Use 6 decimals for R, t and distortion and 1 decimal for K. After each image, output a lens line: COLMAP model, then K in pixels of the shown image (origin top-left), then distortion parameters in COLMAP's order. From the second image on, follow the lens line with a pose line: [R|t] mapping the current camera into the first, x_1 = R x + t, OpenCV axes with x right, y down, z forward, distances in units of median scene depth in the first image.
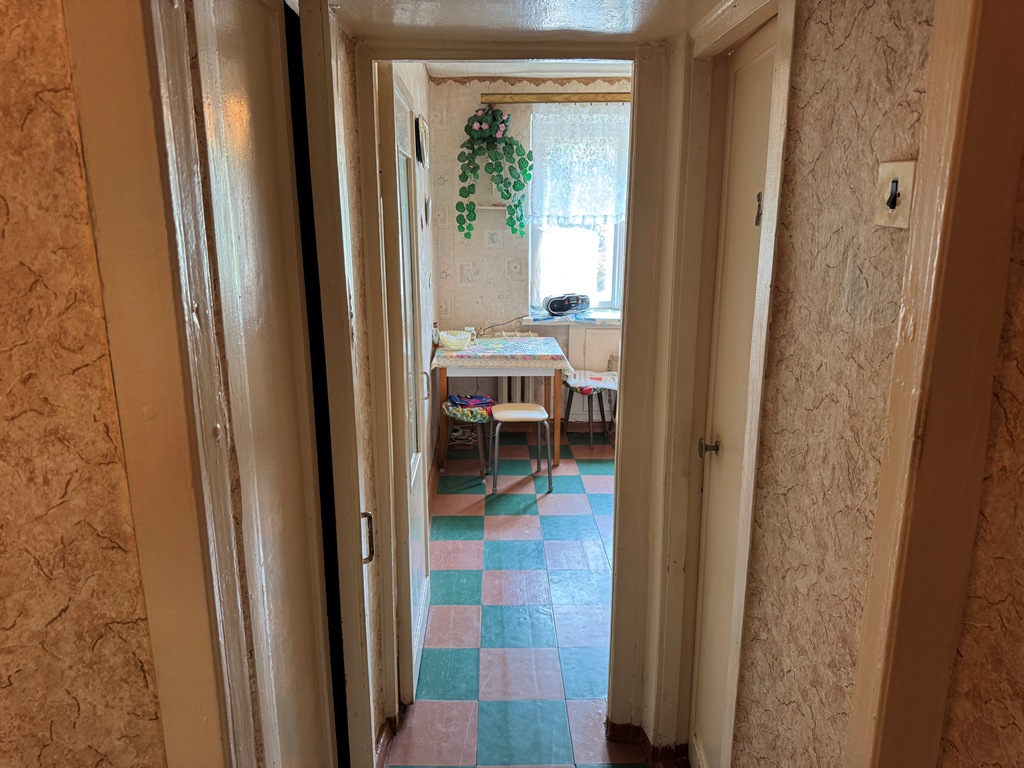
lens RADIAL K [[720.0, 0, 513.3], [0, 720.0, 382.2], [0, 0, 1]] dist [0.053459, -0.071669]
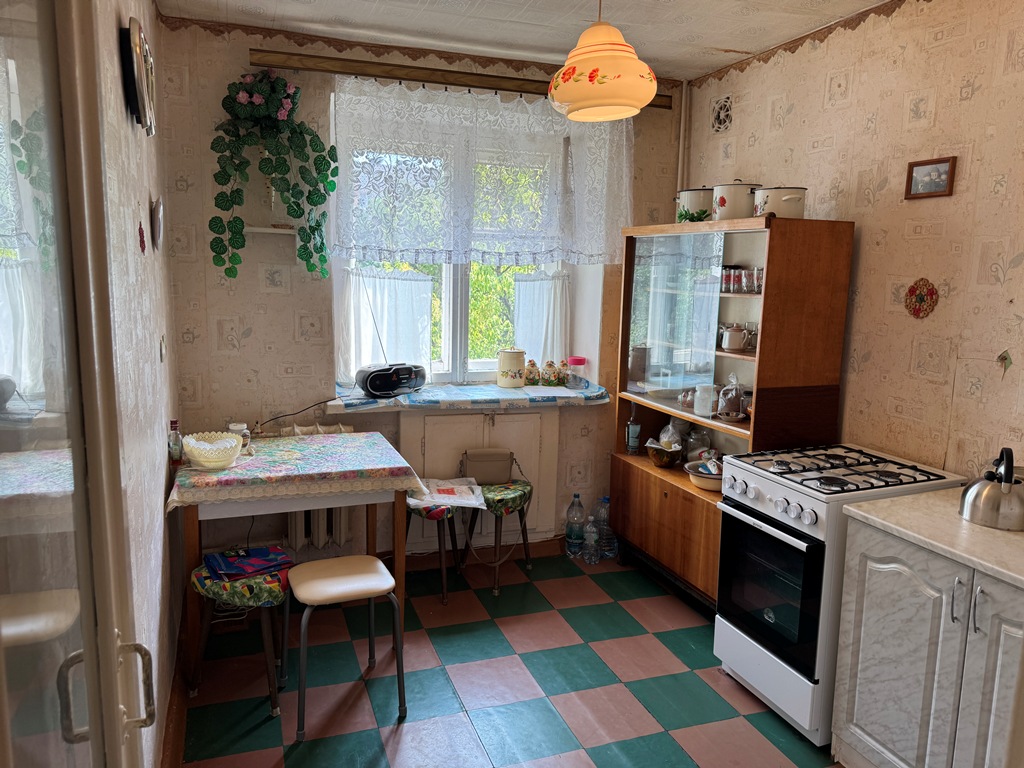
lens RADIAL K [[720.0, 0, 519.6], [0, 720.0, 381.2], [0, 0, 1]] dist [0.053459, -0.071669]
pose [[0.943979, -0.024400, 0.329102, -0.037835], [0.051185, 0.996020, -0.072968, -0.055932], [-0.326011, 0.085725, 0.941471, 0.358975]]
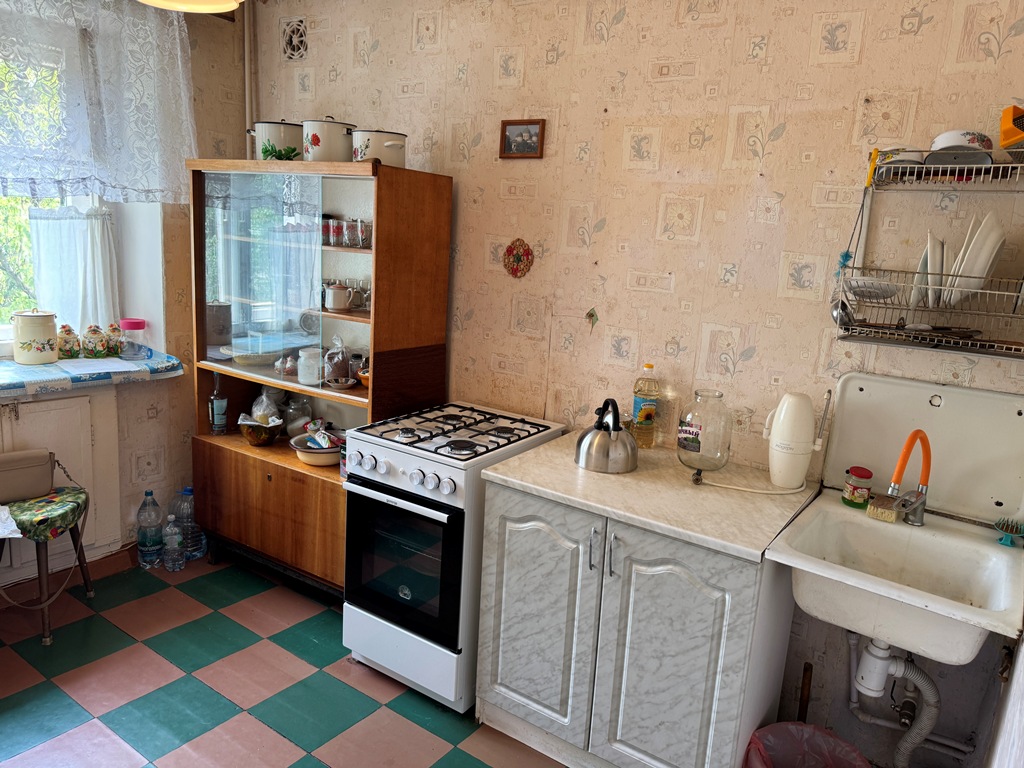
lens RADIAL K [[720.0, 0, 513.9], [0, 720.0, 383.8], [0, 0, 1]] dist [0.053459, -0.071669]
pose [[0.590306, -0.114231, 0.799056, -0.033325], [0.122035, 0.991187, 0.051544, -0.075927], [-0.797901, 0.067086, 0.599043, 0.450678]]
